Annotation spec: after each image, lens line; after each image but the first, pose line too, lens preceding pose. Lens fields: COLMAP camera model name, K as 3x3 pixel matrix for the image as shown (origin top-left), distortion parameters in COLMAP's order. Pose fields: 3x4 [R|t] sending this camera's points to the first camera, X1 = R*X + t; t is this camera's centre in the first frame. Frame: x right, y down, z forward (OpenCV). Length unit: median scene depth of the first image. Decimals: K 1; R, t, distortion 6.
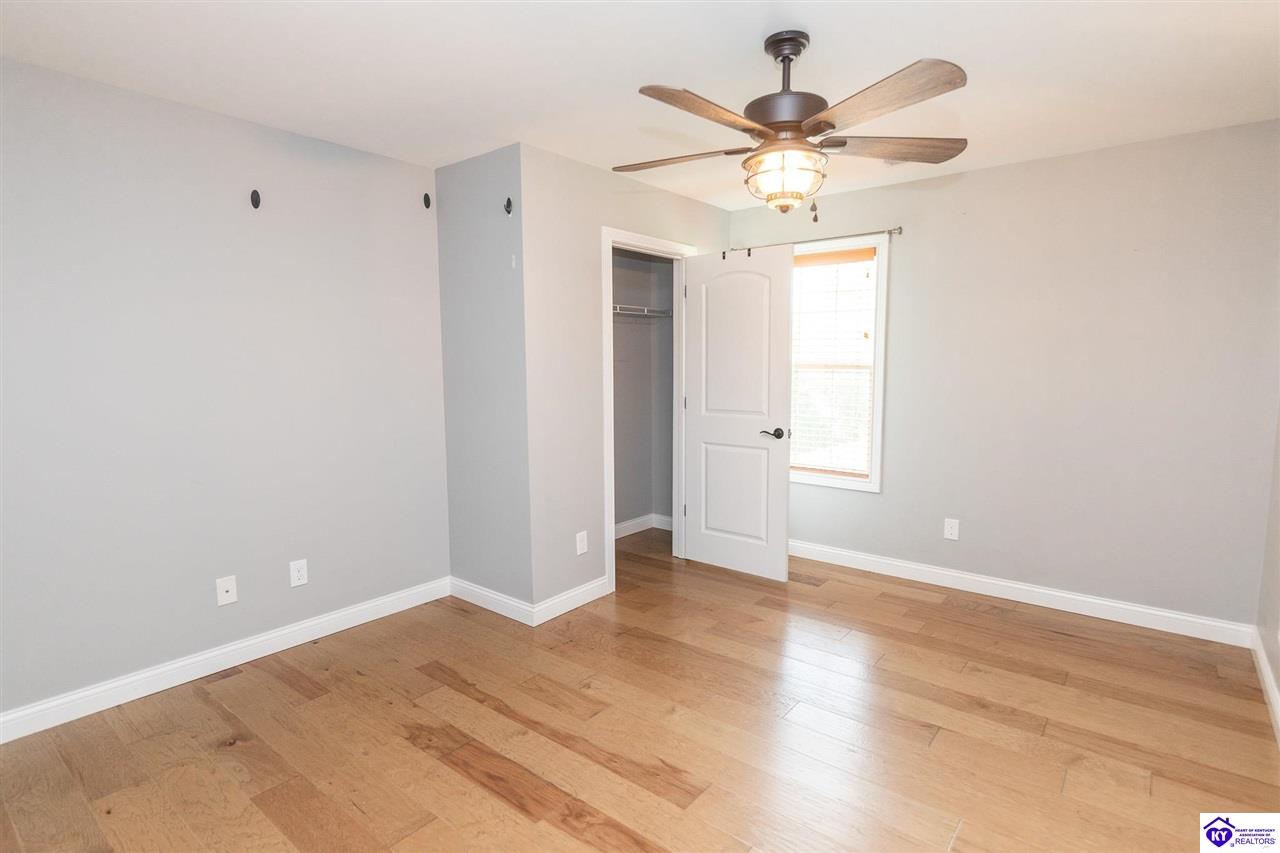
lens RADIAL K [[630.2, 0, 669.9], [0, 630.2, 425.0], [0, 0, 1]] dist [-0.001422, -0.000453]
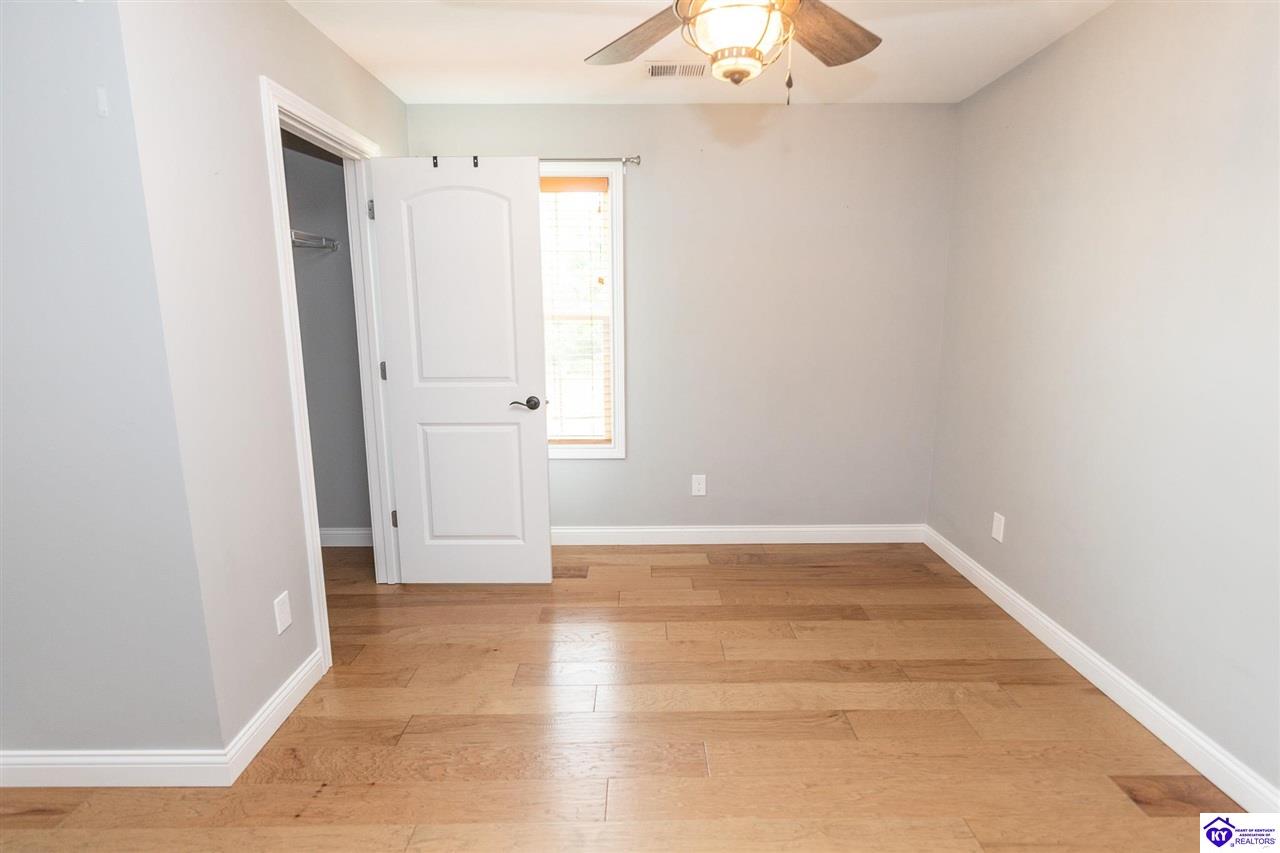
lens RADIAL K [[625.7, 0, 644.5], [0, 625.7, 421.6], [0, 0, 1]] dist [0.002242, -0.000572]
pose [[0.794816, -0.107285, 0.597292, -0.204533], [0.066243, 0.993706, 0.090339, -0.027332], [-0.603224, -0.032237, 0.796920, 0.314613]]
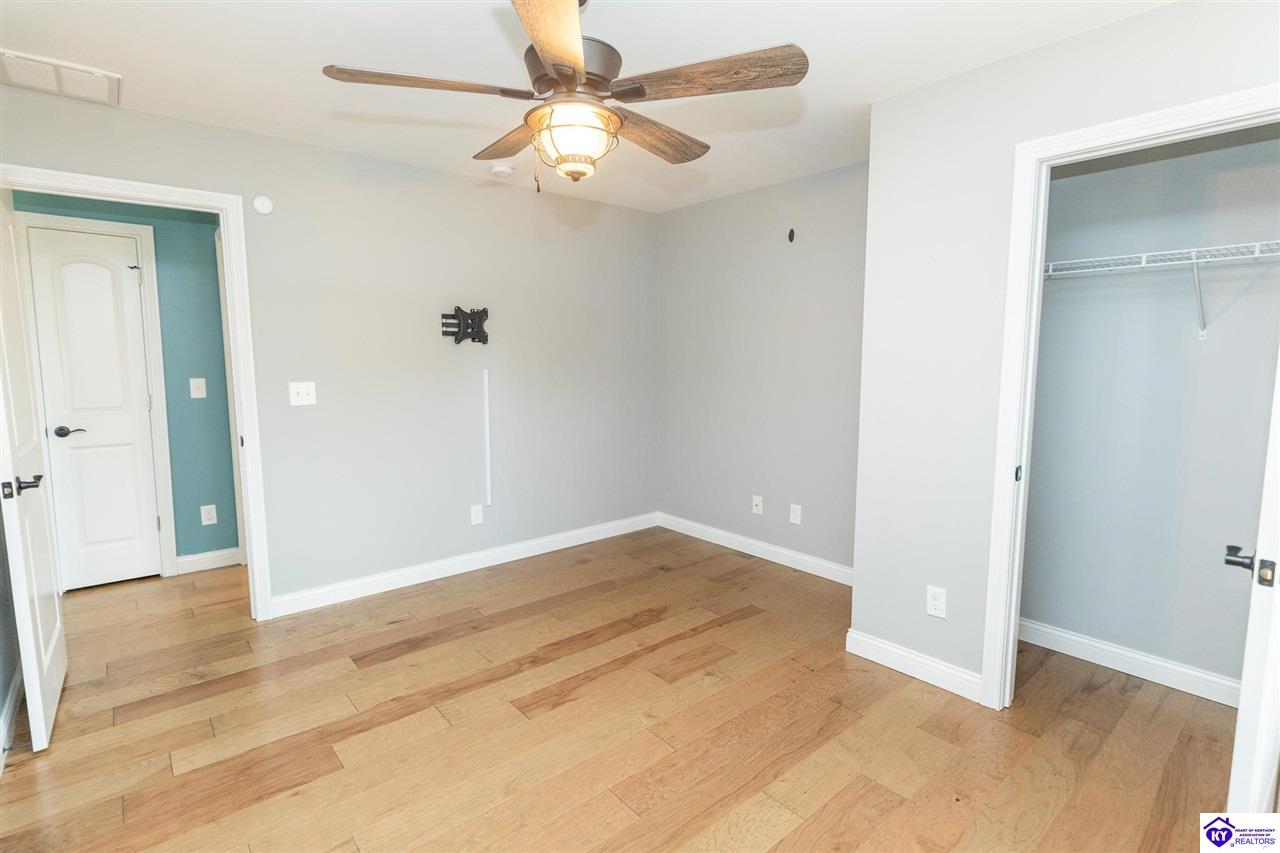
lens RADIAL K [[634.7, 0, 644.7], [0, 634.7, 427.1], [0, 0, 1]] dist [0.001813, 0.000132]
pose [[-0.217743, 0.115697, -0.969124, 0.633339], [-0.101339, 0.984902, 0.140350, -0.084100], [0.970731, 0.128770, -0.202731, 0.799252]]
